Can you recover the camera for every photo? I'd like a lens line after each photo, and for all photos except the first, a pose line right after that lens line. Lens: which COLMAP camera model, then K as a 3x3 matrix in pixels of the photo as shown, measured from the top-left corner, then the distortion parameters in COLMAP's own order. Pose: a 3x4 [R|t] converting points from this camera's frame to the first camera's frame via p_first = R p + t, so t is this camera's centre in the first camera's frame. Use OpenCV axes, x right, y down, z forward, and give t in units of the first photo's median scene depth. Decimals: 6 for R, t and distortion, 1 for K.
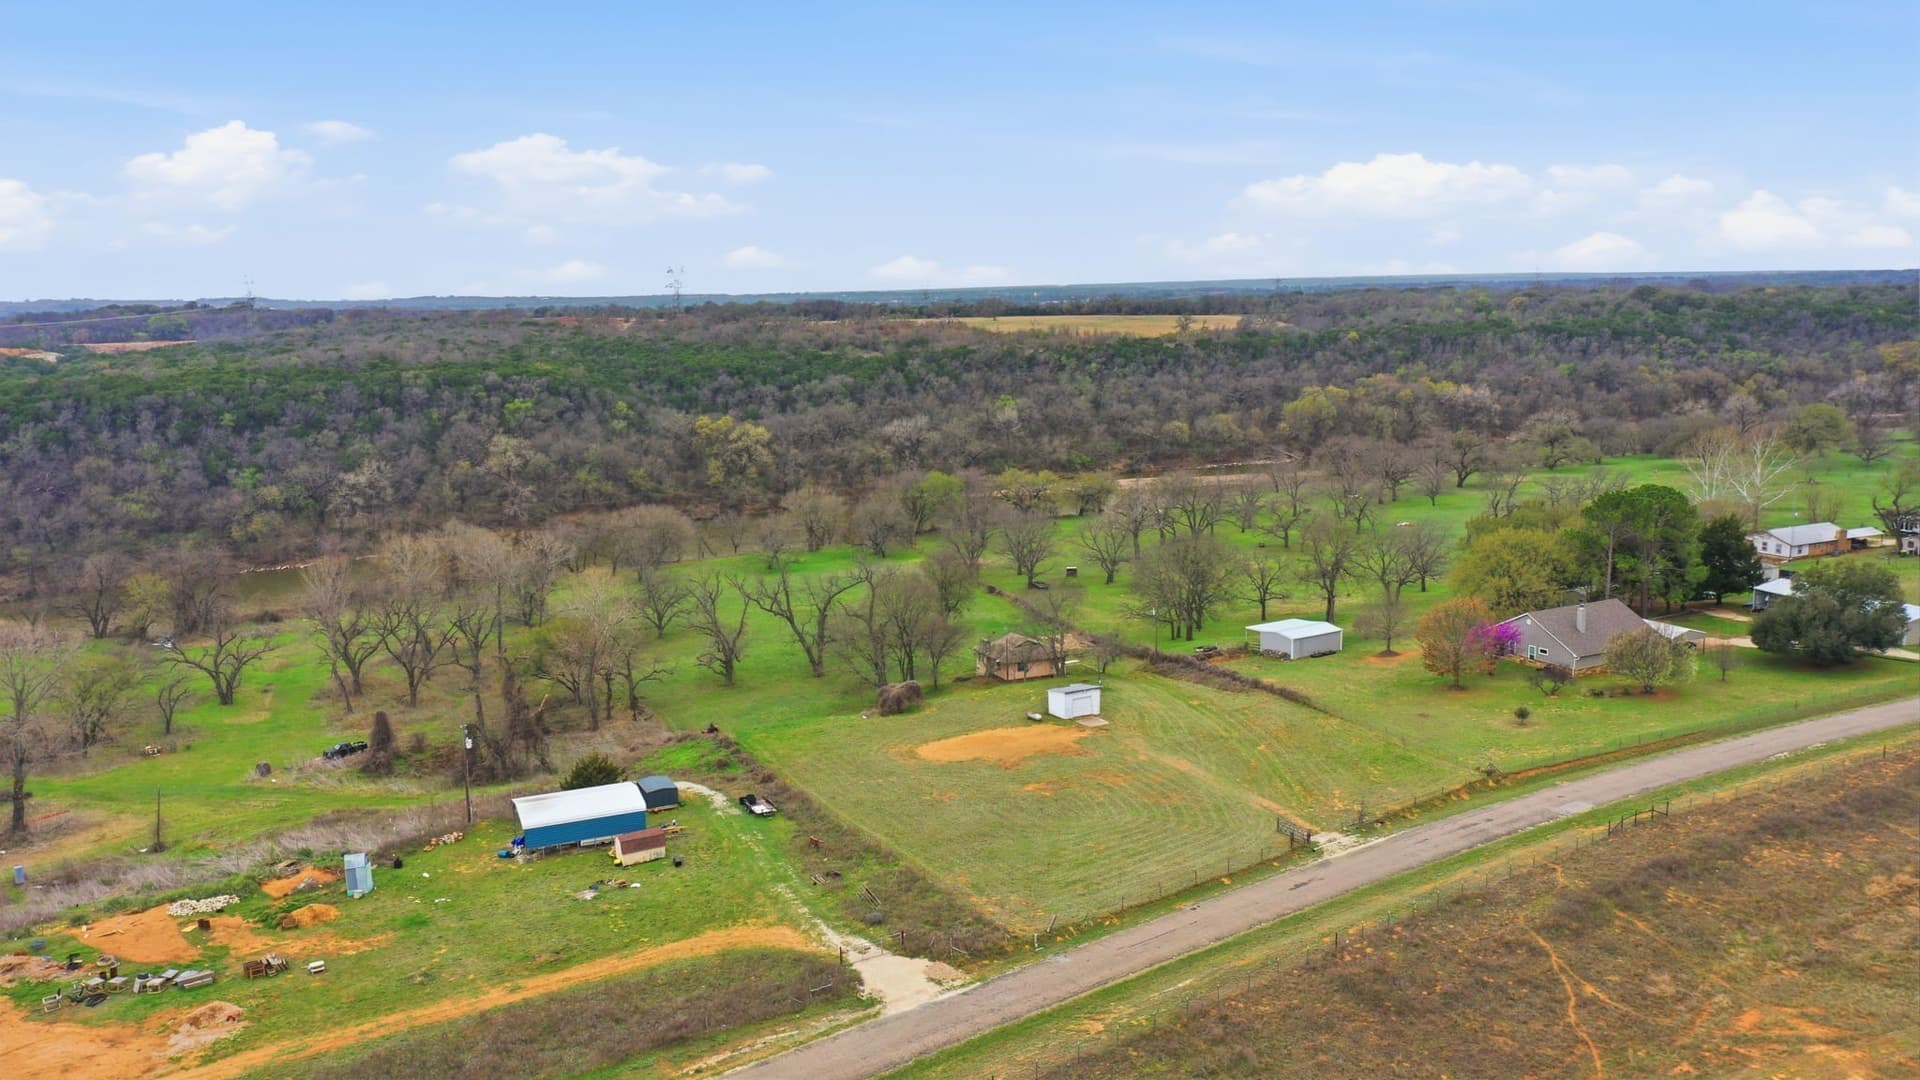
lens RADIAL K [[1499.0, 0, 960.8], [0, 1499.0, 530.9], [0, 0, 1]] dist [-0.006903, -0.004065]
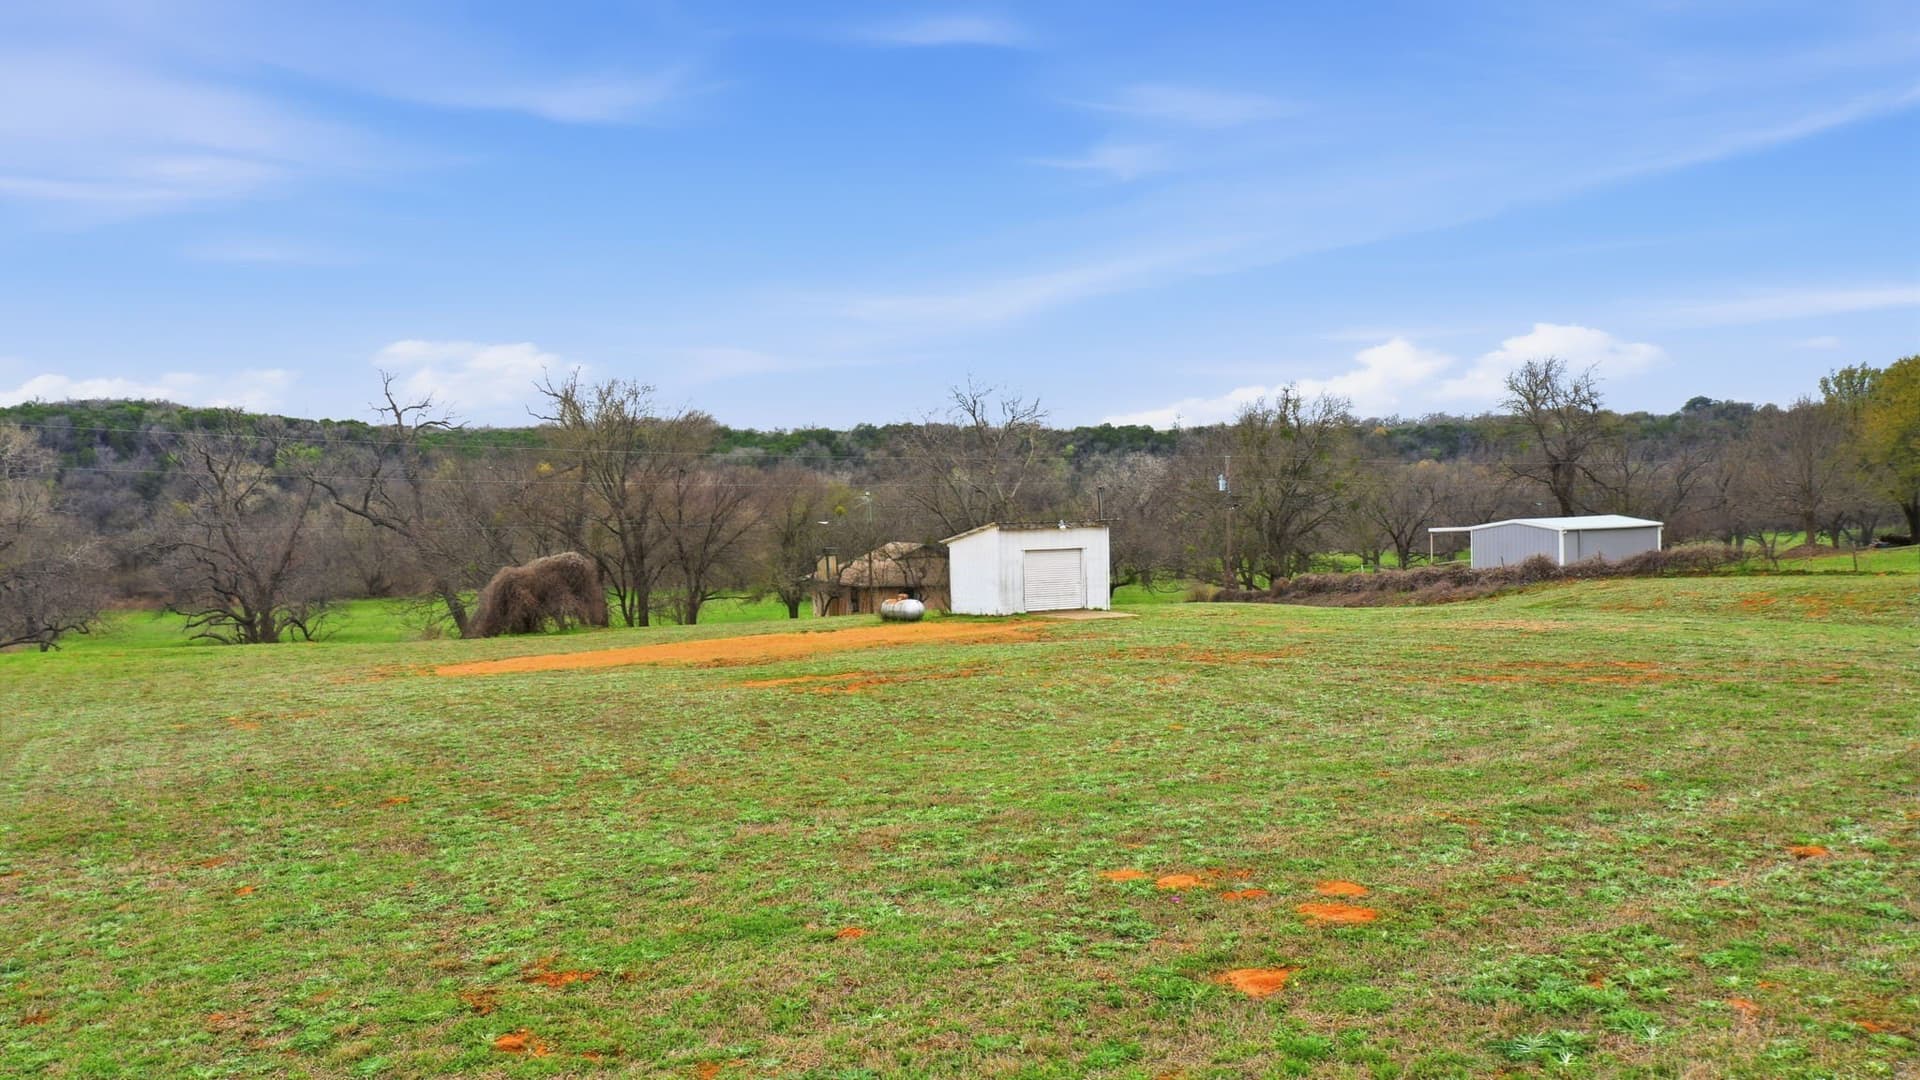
lens RADIAL K [[1499.0, 0, 954.4], [0, 1499.0, 533.4], [0, 0, 1]] dist [-0.006903, -0.004065]
pose [[0.999930, -0.000582, 0.011793, 0.025380], [0.002195, 0.990532, -0.137266, 0.068064], [-0.011602, 0.137283, 0.990464, 0.309897]]
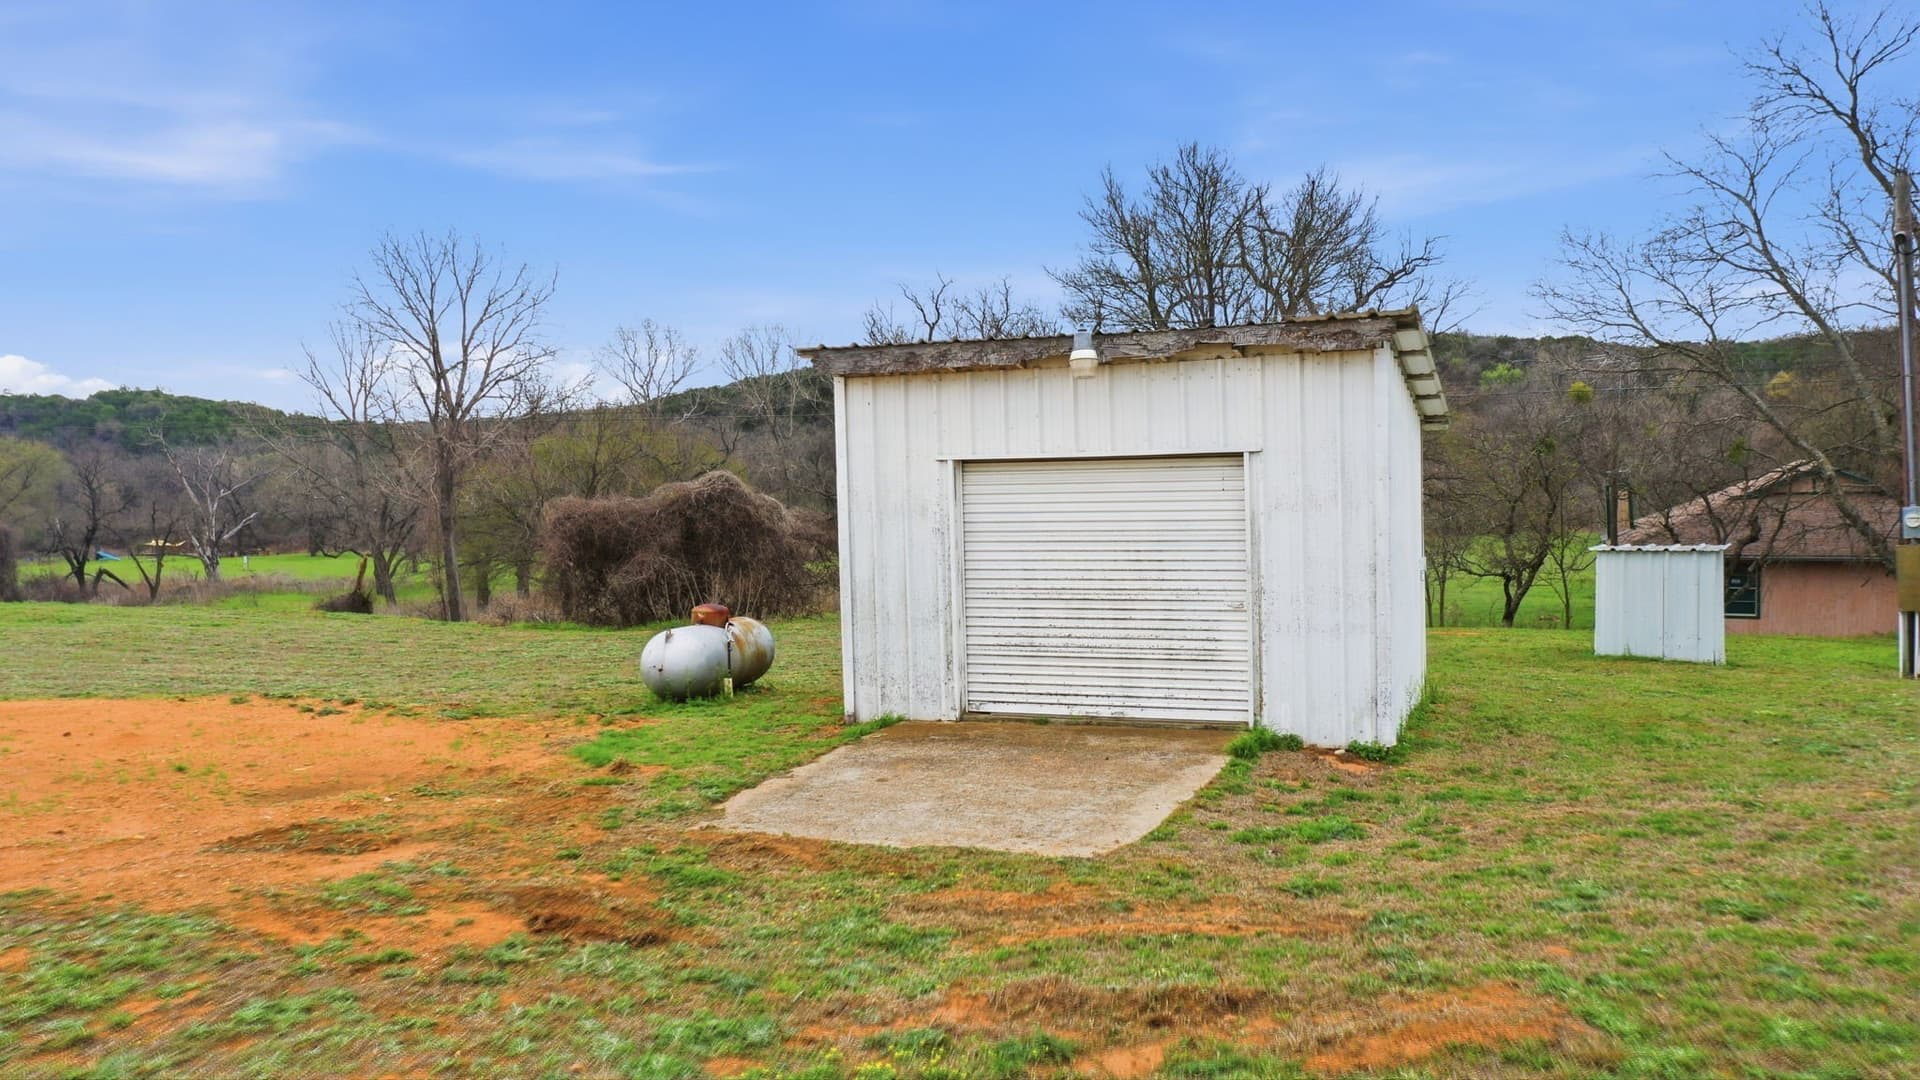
lens RADIAL K [[1499.0, 0, 959.6], [0, 1499.0, 540.3], [0, 0, 1]] dist [-0.006903, -0.004065]
pose [[0.666607, 0.033435, -0.744659, 0.058951], [-0.098300, 0.994212, -0.043357, 0.053631], [0.738899, 0.102103, 0.666035, 0.427052]]
